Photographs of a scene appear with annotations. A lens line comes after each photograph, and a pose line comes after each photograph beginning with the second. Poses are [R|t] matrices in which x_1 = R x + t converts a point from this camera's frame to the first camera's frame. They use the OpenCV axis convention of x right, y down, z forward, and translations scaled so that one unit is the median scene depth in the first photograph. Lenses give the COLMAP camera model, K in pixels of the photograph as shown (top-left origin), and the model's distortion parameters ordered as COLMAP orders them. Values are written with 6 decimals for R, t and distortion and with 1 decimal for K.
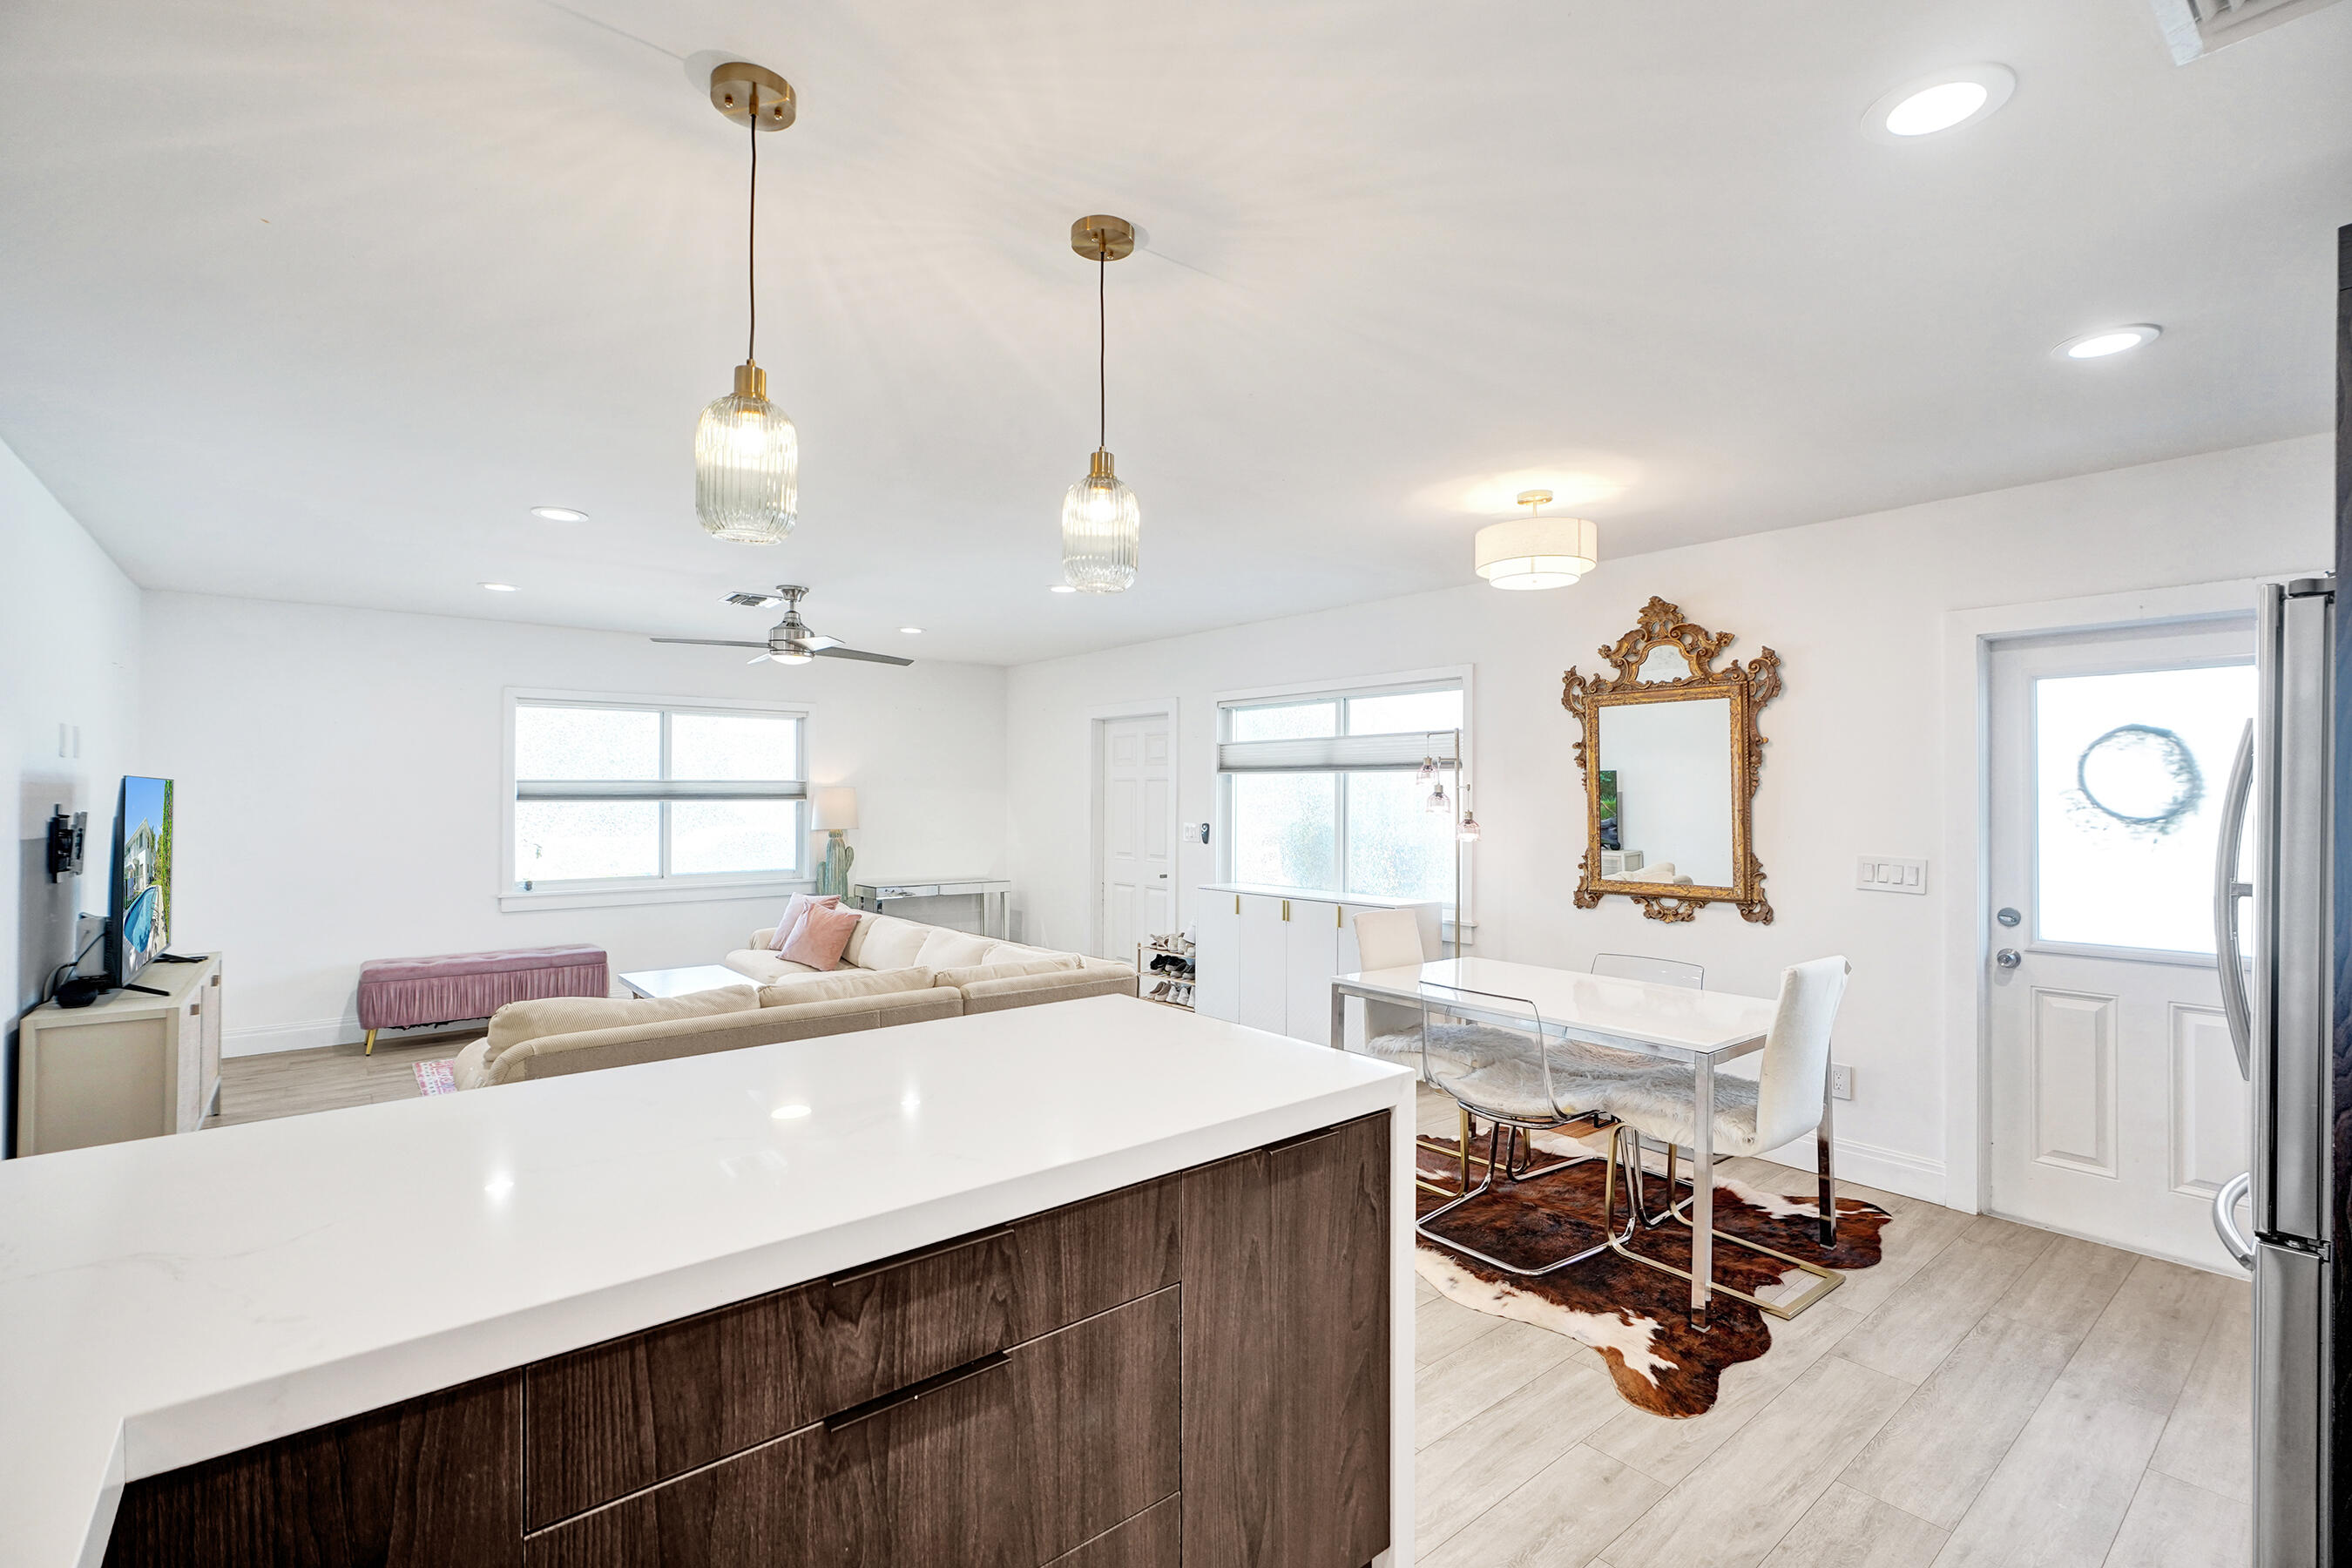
lens RADIAL K [[1047.7, 0, 1164.7], [0, 1047.7, 787.9], [0, 0, 1]] dist [-0.004547, -0.000171]
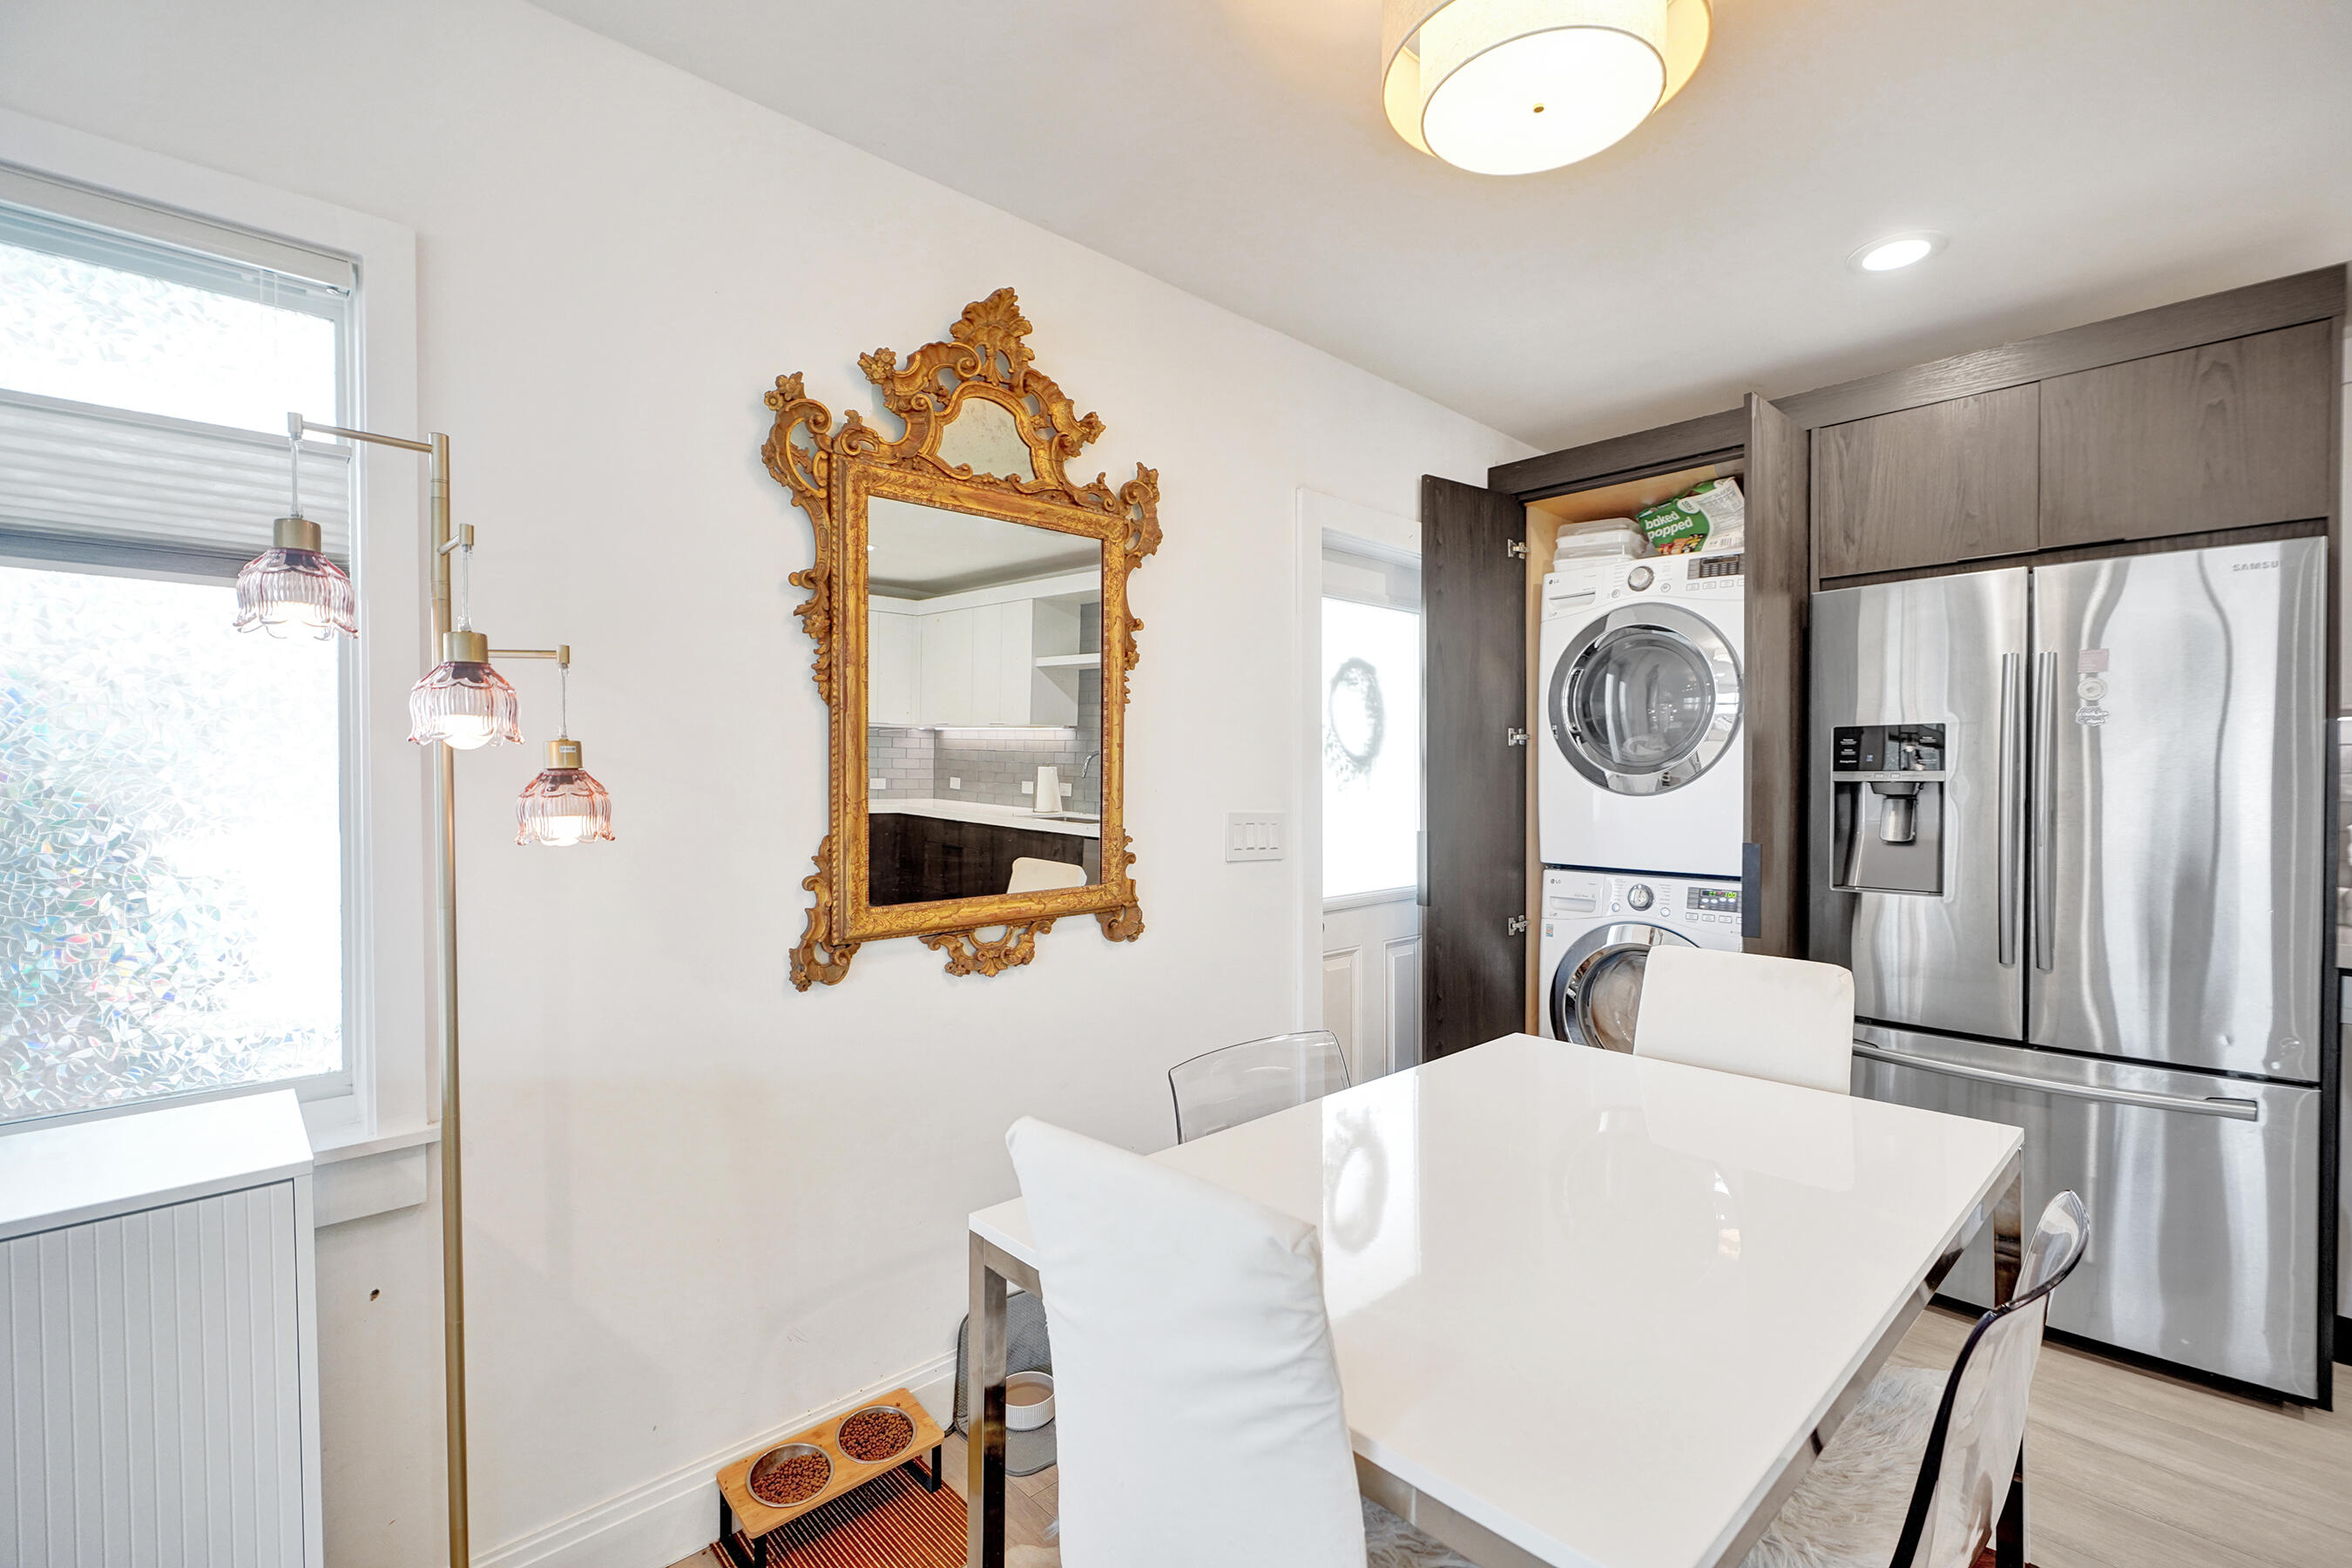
lens RADIAL K [[1047.7, 0, 1164.7], [0, 1047.7, 787.9], [0, 0, 1]] dist [-0.004547, -0.000171]
pose [[-0.070453, -0.015029, 0.997402, -0.010196], [-0.002187, 0.999886, 0.014912, 0.034952], [-0.997513, -0.001130, -0.070478, 0.974222]]
